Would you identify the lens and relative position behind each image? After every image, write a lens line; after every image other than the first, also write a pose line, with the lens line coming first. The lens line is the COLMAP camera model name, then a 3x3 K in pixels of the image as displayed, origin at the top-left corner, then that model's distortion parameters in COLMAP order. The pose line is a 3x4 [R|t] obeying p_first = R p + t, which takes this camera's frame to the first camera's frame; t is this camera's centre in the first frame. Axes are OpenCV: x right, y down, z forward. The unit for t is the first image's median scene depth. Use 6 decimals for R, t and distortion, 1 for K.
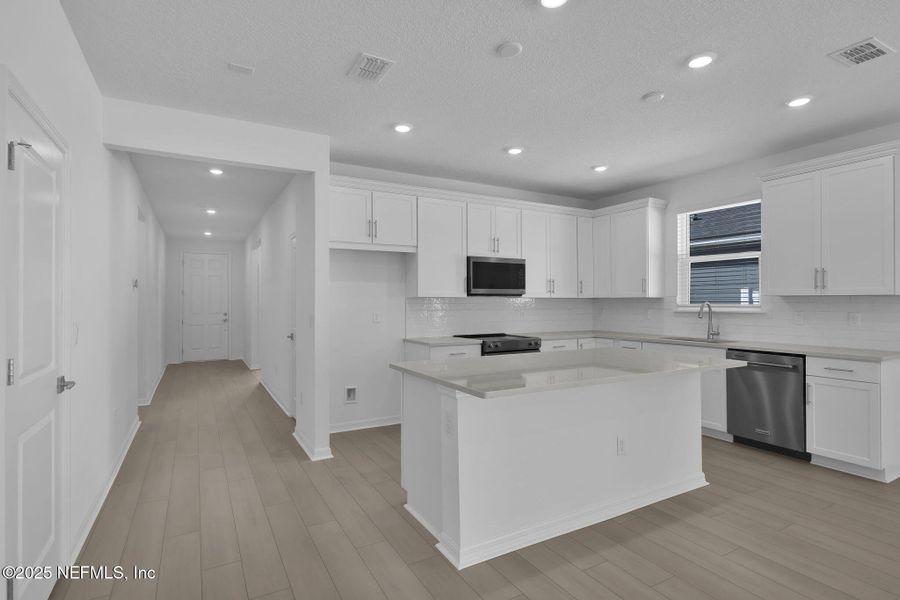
lens RADIAL K [[470.1, 0, 446.8], [0, 470.1, 296.1], [0, 0, 1]] dist [0.007302, 0.000768]
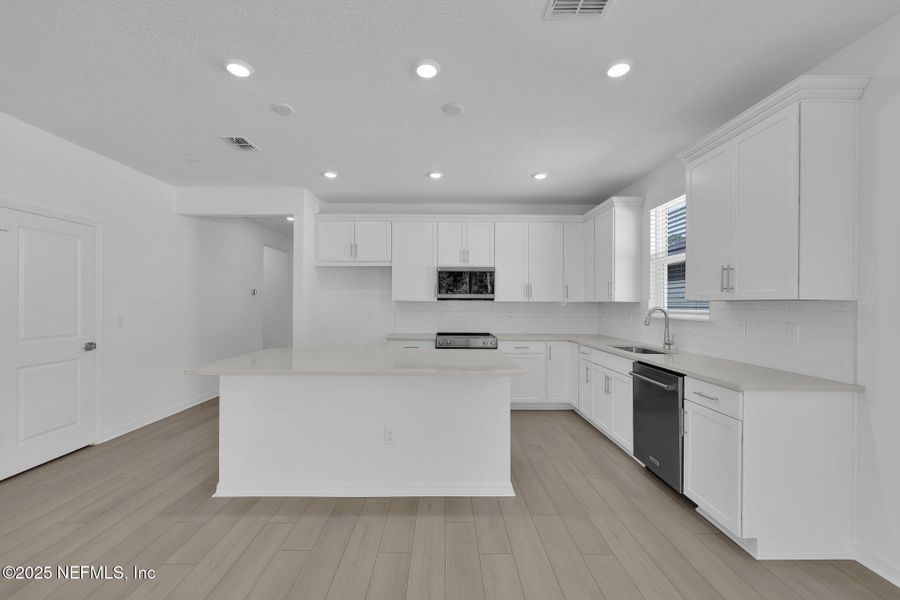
lens RADIAL K [[371.3, 0, 442.3], [0, 371.3, 306.1], [0, 0, 1]] dist [0.002842, 0.000938]
pose [[0.863481, 0.009408, -0.504293, 0.535776], [-0.001323, 0.999865, 0.016388, -0.000200], [0.504379, -0.013484, 0.863377, 0.184434]]
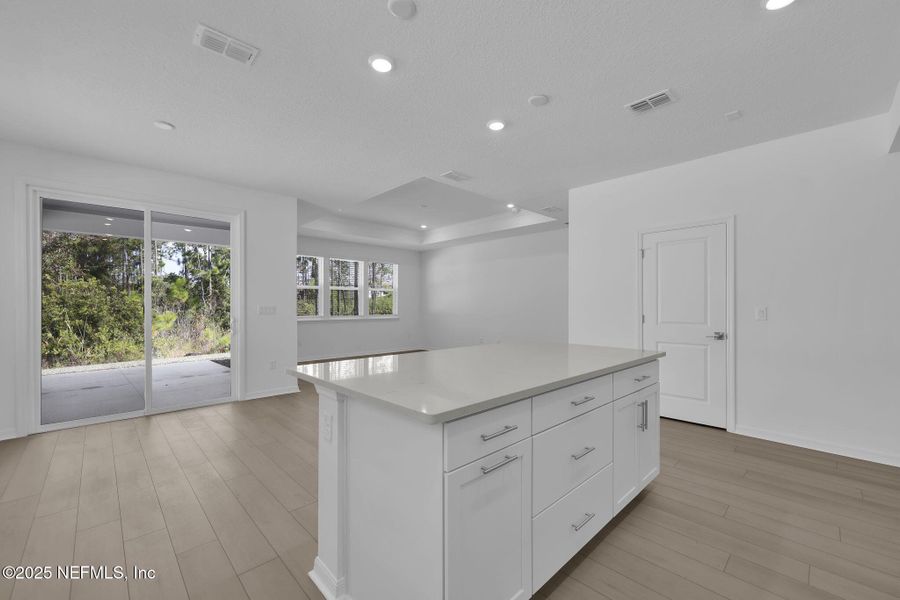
lens RADIAL K [[371.3, 0, 452.5], [0, 371.3, 314.5], [0, 0, 1]] dist [0.002842, 0.000938]
pose [[-0.970882, 0.008447, -0.239409, 0.323644], [0.005768, 0.999913, 0.011888, 0.031196], [0.239488, 0.010161, -0.970846, 1.023212]]
